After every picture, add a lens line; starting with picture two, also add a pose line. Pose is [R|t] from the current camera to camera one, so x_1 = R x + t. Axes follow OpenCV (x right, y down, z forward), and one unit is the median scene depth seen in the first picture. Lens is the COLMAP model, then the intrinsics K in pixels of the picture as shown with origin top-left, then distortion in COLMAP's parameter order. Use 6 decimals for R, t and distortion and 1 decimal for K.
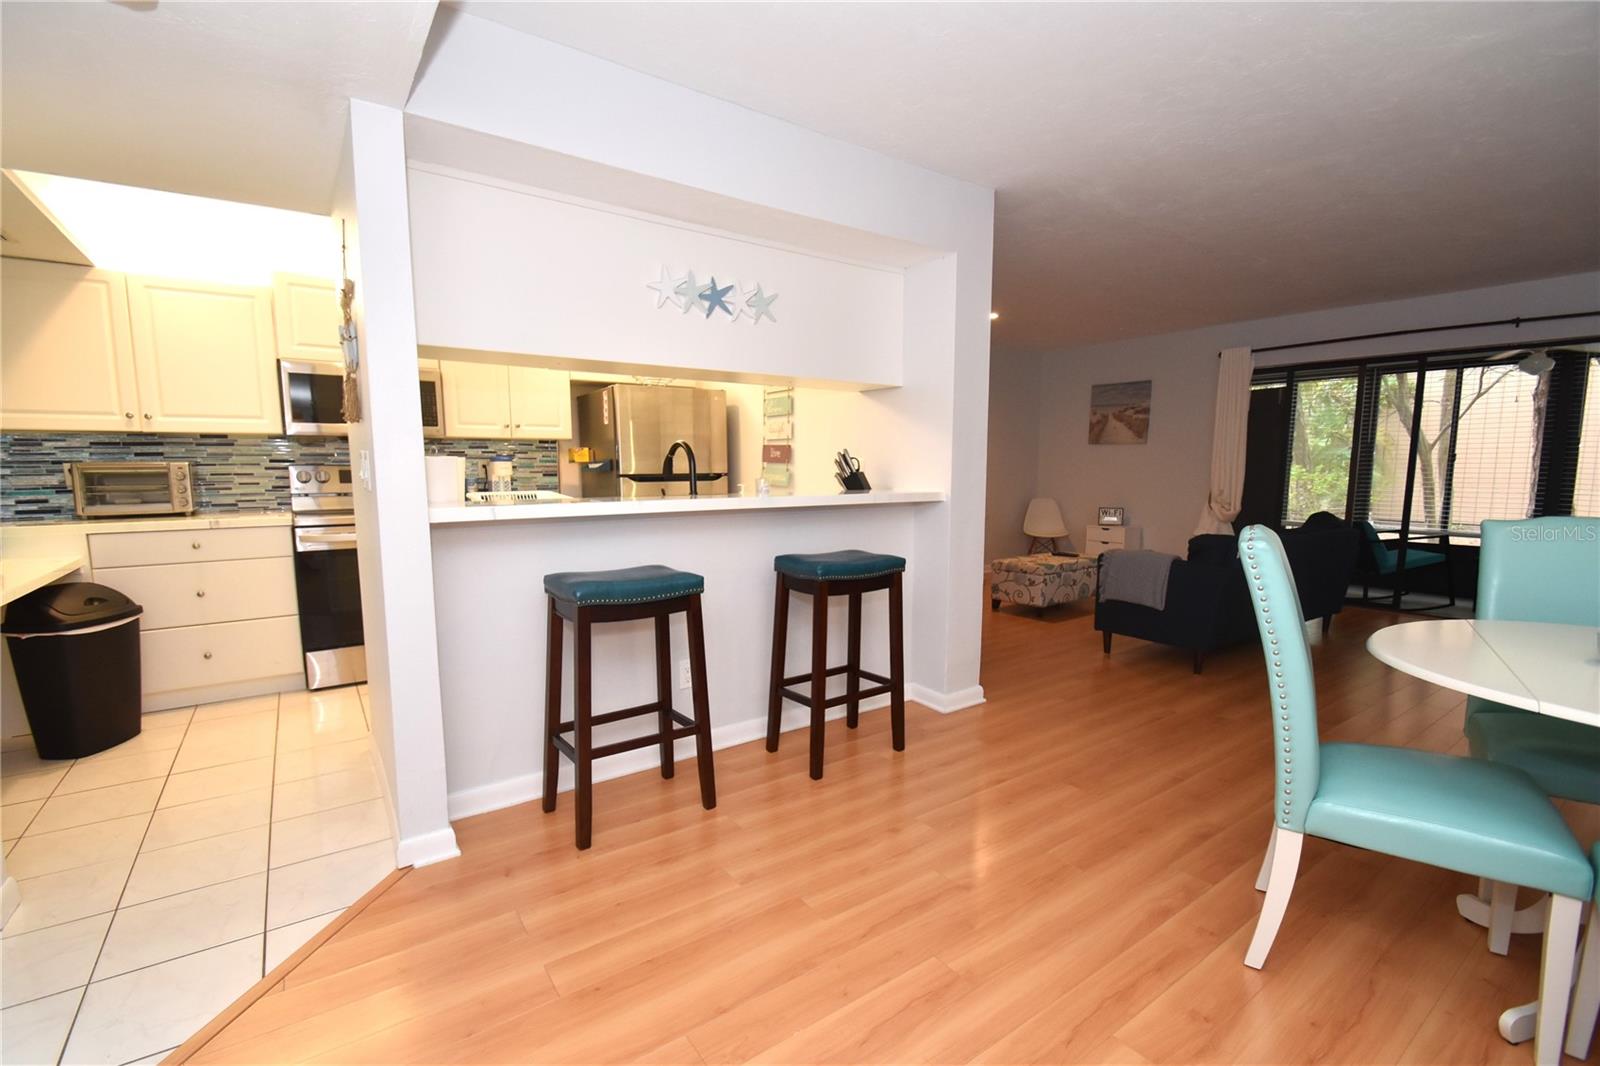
lens RADIAL K [[700.2, 0, 788.0], [0, 700.2, 543.6], [0, 0, 1]] dist [-0.010378, -0.001197]
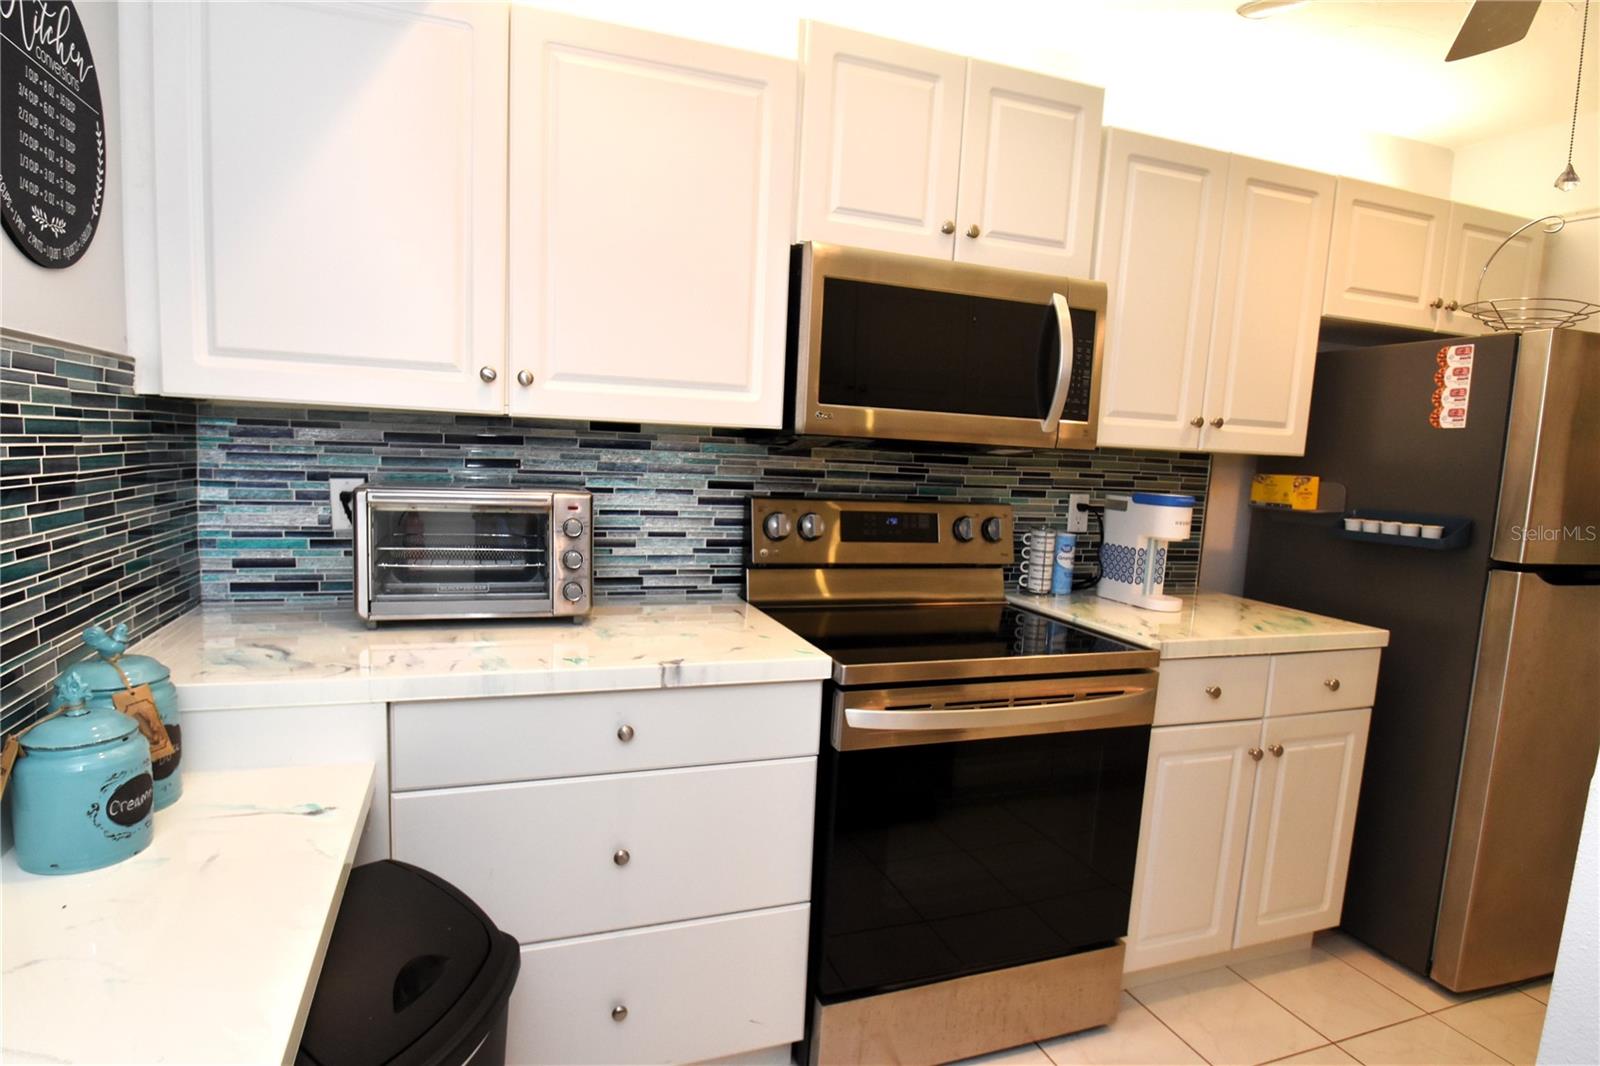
lens RADIAL K [[856.3, 0, 799.3], [0, 856.3, 537.3], [0, 0, 1]] dist [0.003512, -0.000100]
pose [[0.963744, 0.075789, -0.255838, -0.587288], [-0.077950, 0.996956, 0.001698, -0.097486], [0.255188, 0.018306, 0.966718, 0.522204]]
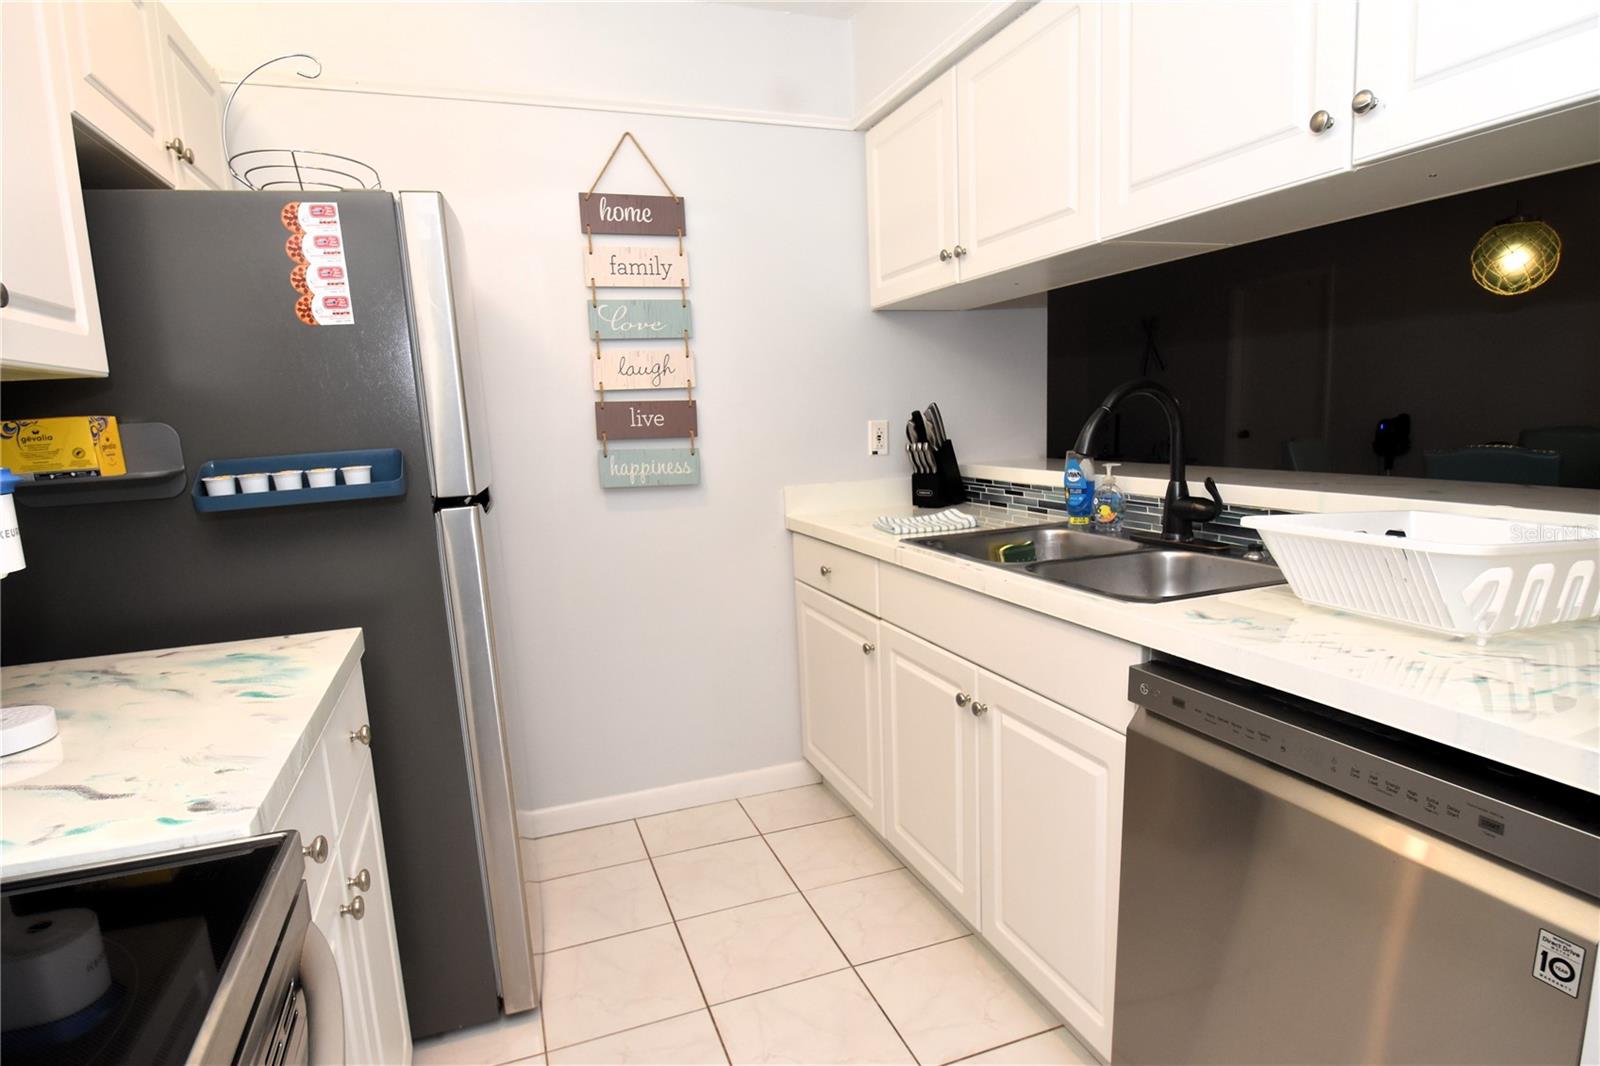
lens RADIAL K [[856.3, 0, 795.5], [0, 856.3, 532.2], [0, 0, 1]] dist [0.003512, -0.000100]
pose [[0.316037, -0.151074, 0.936641, -0.635027], [0.154421, 0.982267, 0.106330, -0.117038], [-0.936095, 0.111033, 0.333762, 0.844154]]
